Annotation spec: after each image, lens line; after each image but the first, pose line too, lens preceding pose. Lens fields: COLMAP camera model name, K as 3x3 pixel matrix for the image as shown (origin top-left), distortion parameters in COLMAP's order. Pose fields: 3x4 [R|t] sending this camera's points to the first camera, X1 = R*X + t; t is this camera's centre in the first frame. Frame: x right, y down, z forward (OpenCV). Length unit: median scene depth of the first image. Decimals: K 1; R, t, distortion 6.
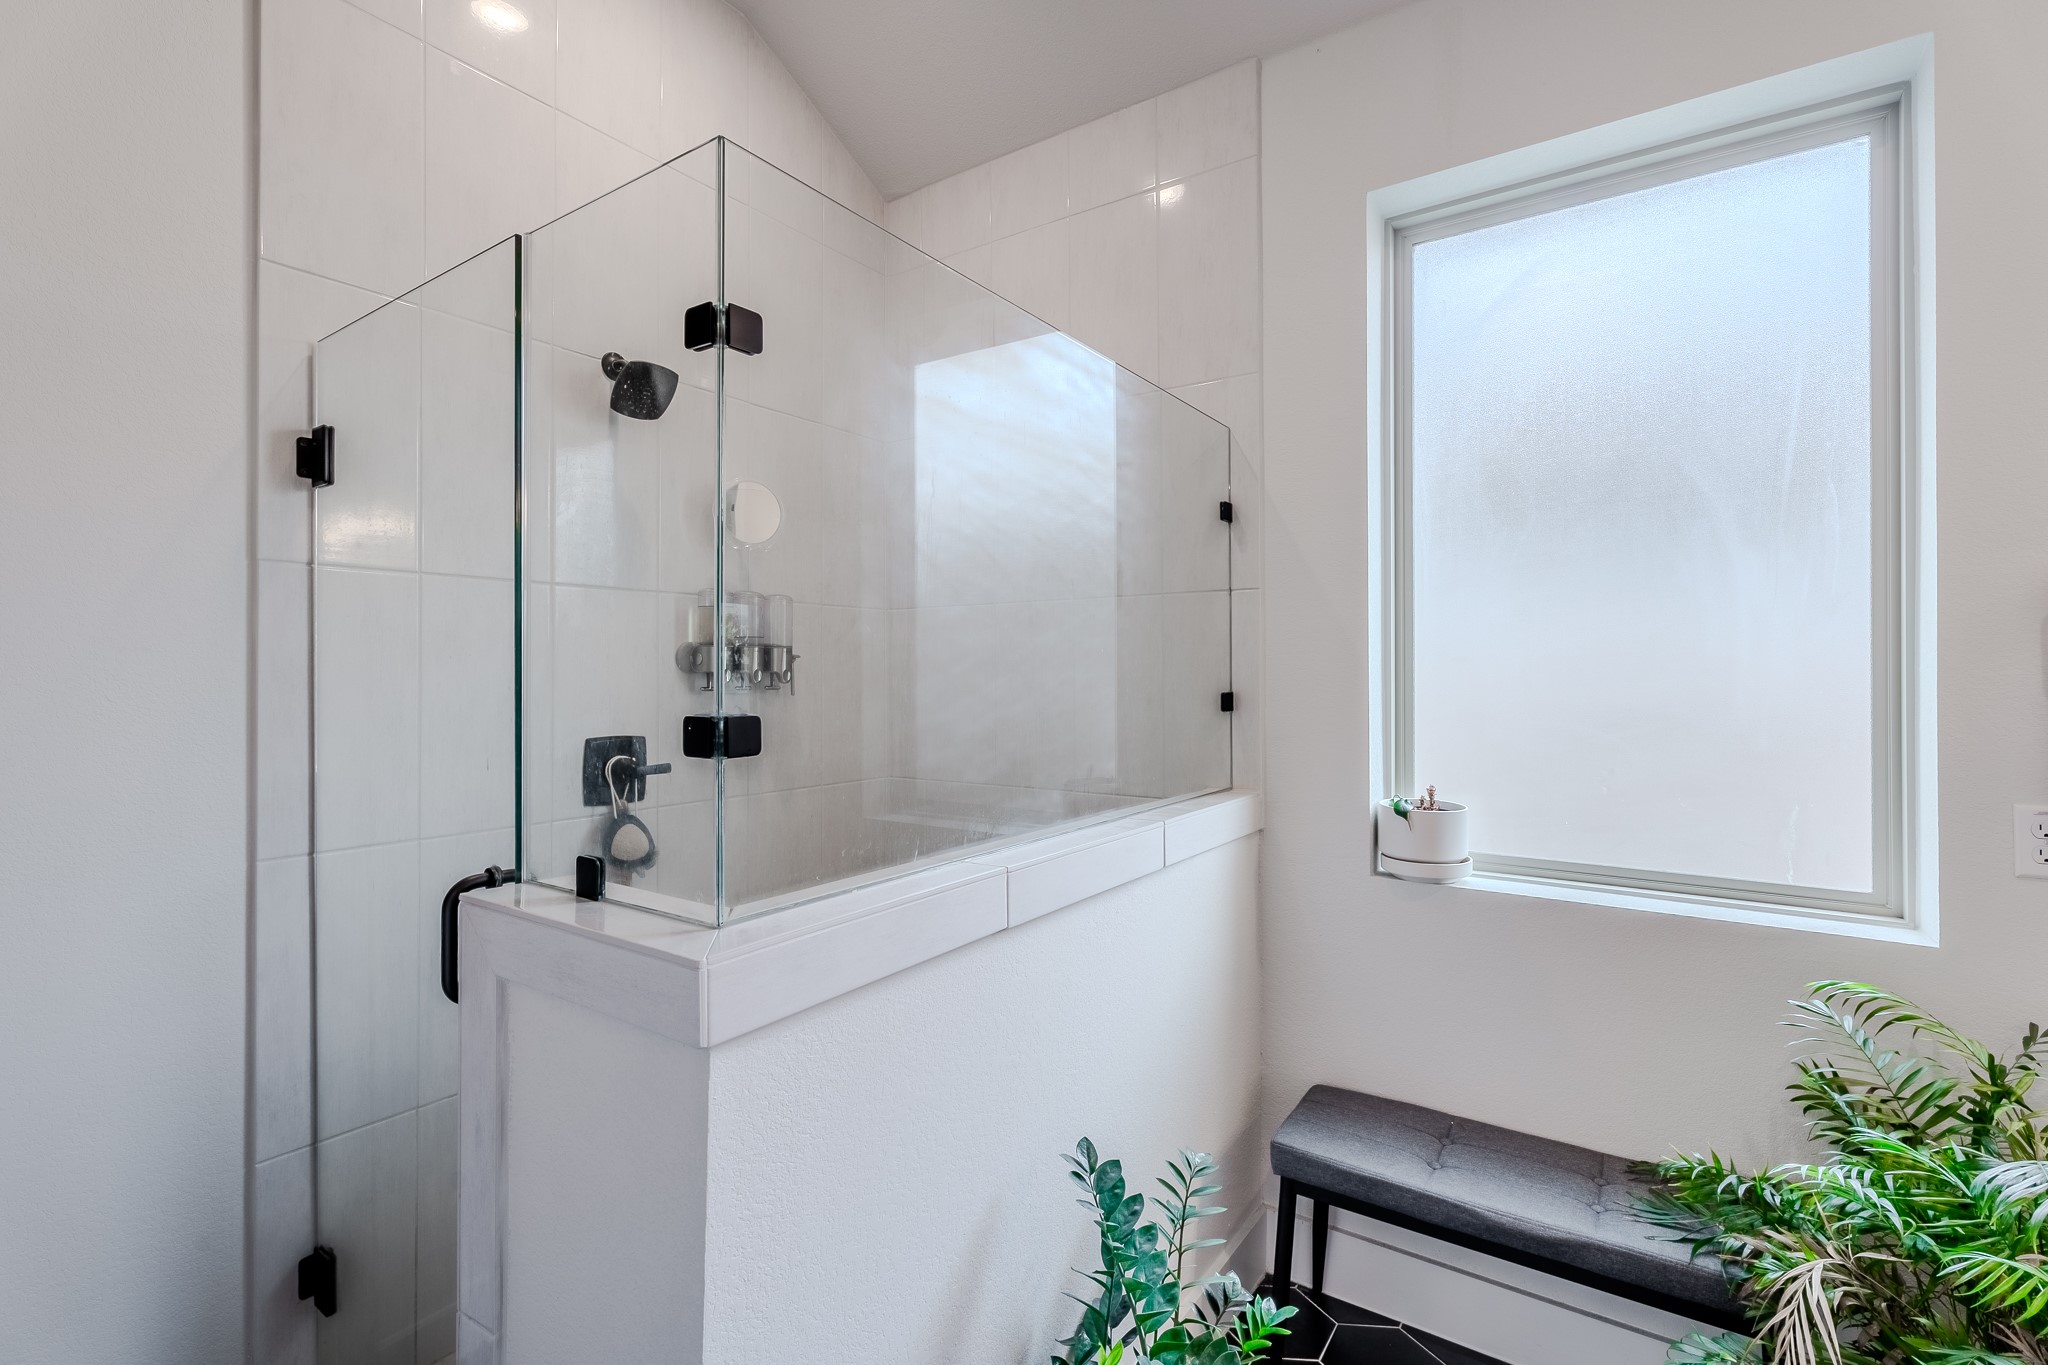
lens RADIAL K [[936.9, 0, 1006.5], [0, 936.9, 667.4], [0, 0, 1]] dist [-0.001660, -0.000086]
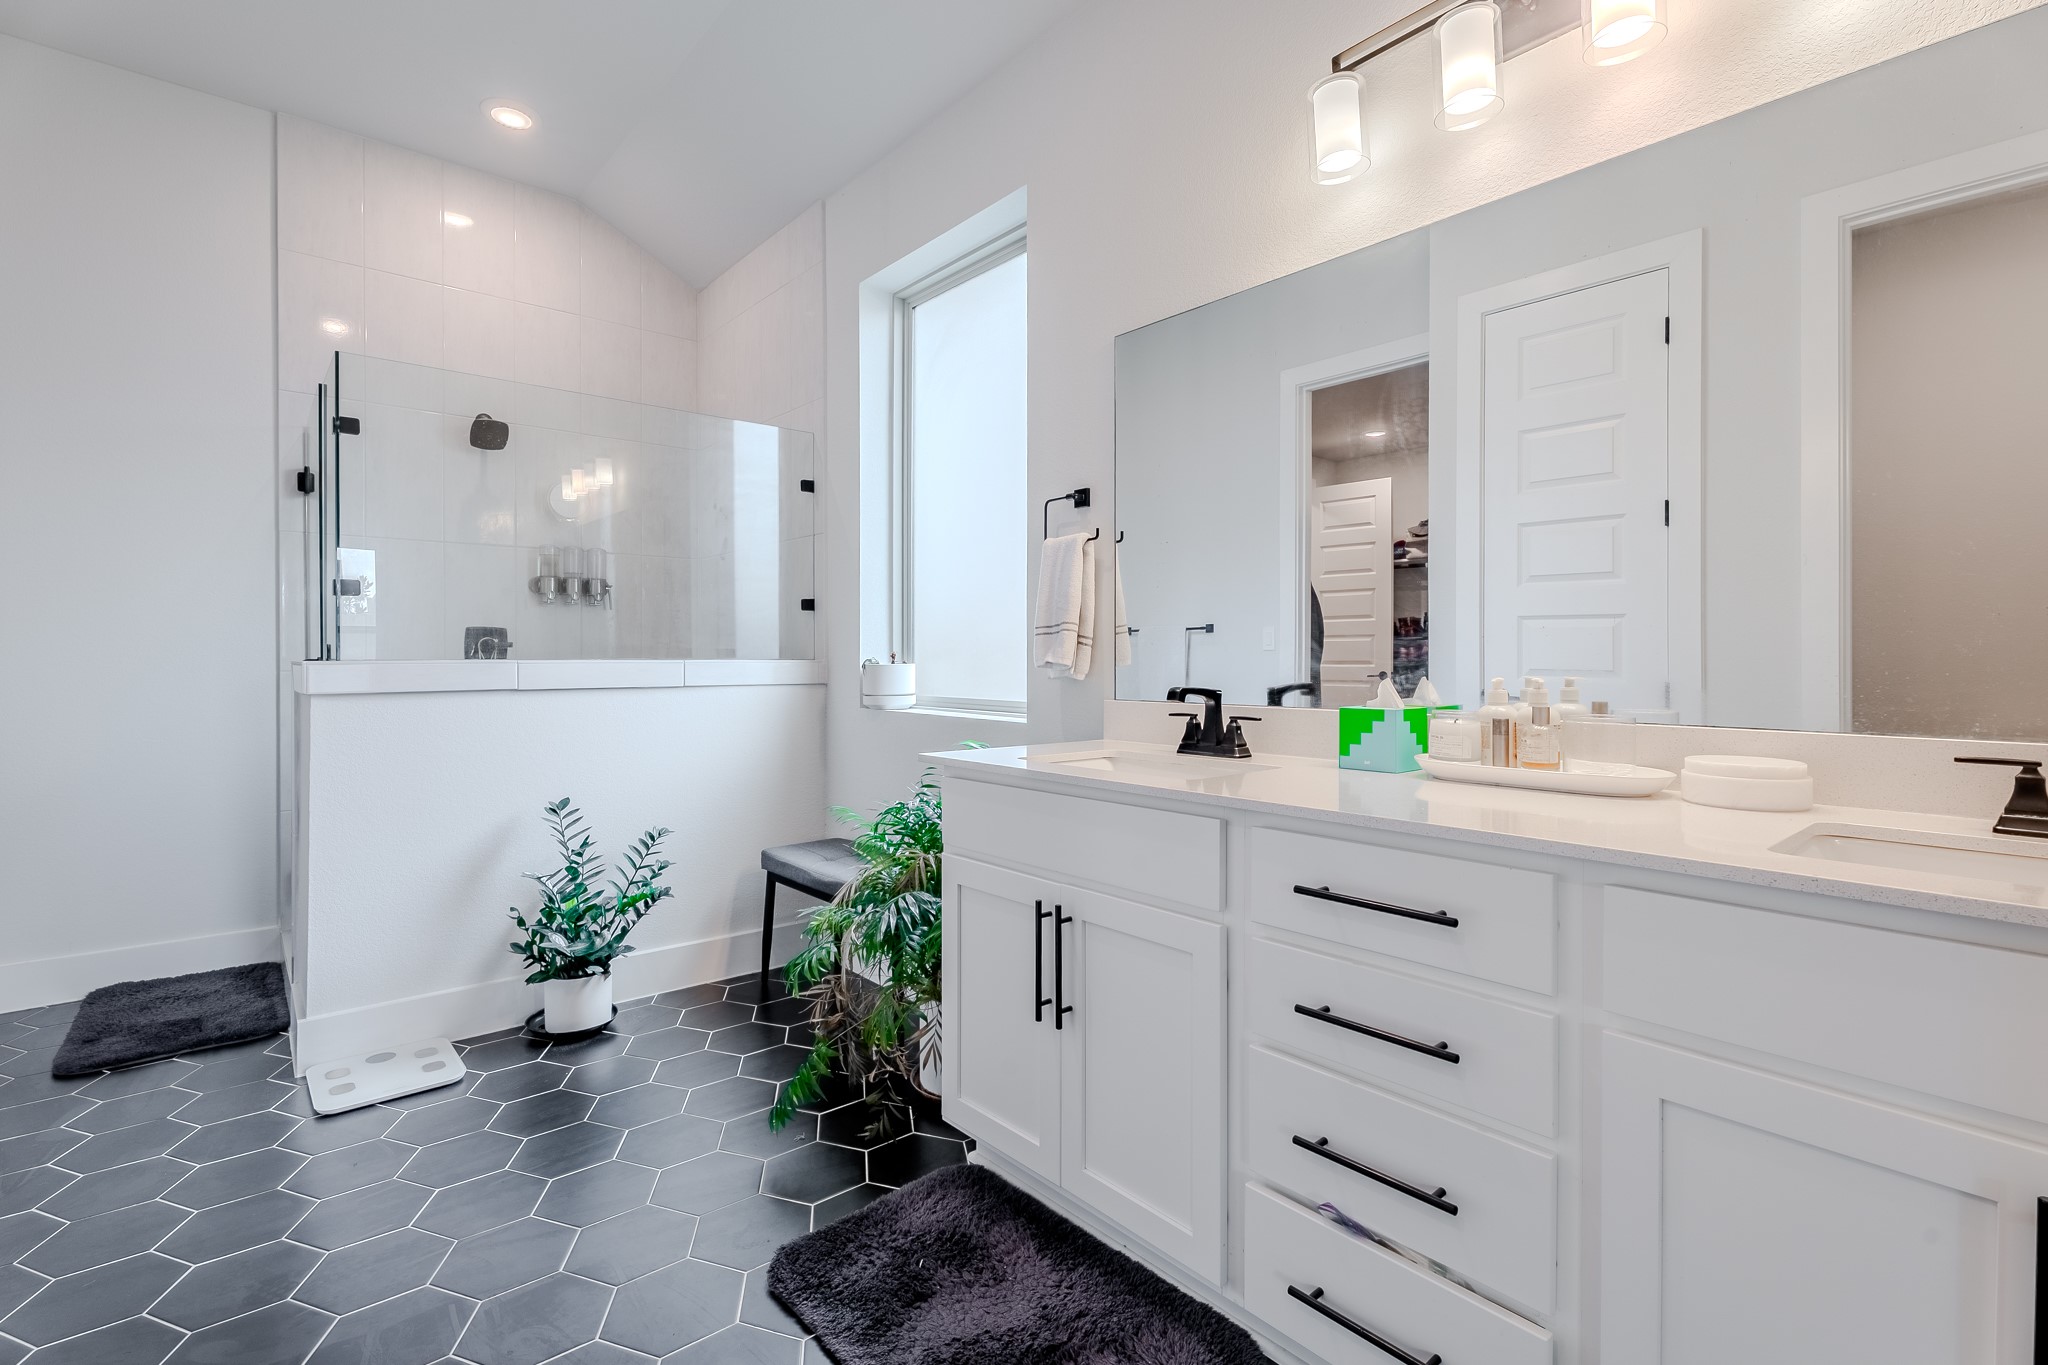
lens RADIAL K [[958.8, 0, 1023.6], [0, 958.8, 662.4], [0, 0, 1]] dist [-0.002587, -0.000035]
pose [[0.966197, 0.001989, -0.257797, 1.197992], [-0.000439, 0.999981, 0.006070, 0.147776], [0.257805, -0.005752, 0.966180, -0.576368]]
